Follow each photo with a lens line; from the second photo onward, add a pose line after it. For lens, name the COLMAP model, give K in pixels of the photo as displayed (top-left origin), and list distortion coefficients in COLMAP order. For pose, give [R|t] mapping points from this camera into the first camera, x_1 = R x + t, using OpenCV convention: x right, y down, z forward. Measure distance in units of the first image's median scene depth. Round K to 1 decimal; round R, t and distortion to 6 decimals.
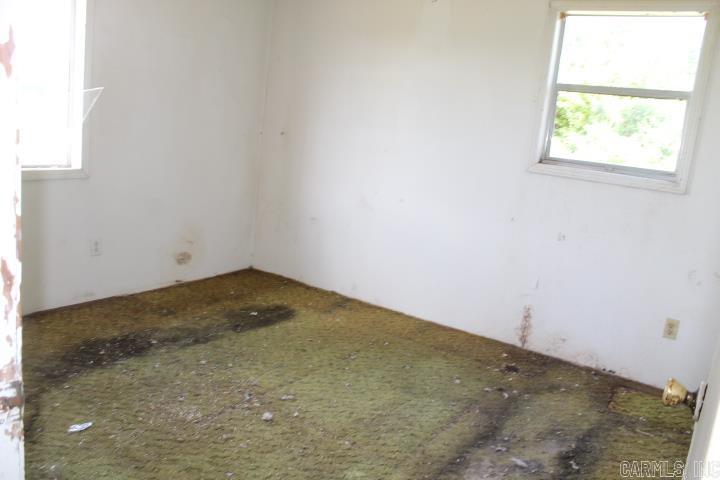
lens RADIAL K [[592.5, 0, 381.5], [0, 592.5, 241.5], [0, 0, 1]] dist [-0.147686, 0.115205]
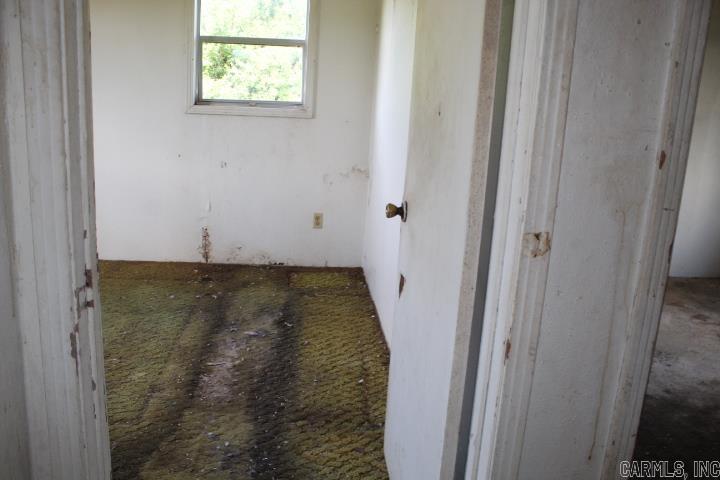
lens RADIAL K [[592.5, 0, 381.5], [0, 592.5, 241.5], [0, 0, 1]] dist [-0.147686, 0.115205]
pose [[0.764084, -0.205110, 0.611641, -0.231083], [0.148296, 0.978564, 0.142899, 0.025489], [-0.627840, -0.018483, 0.778123, -0.160682]]
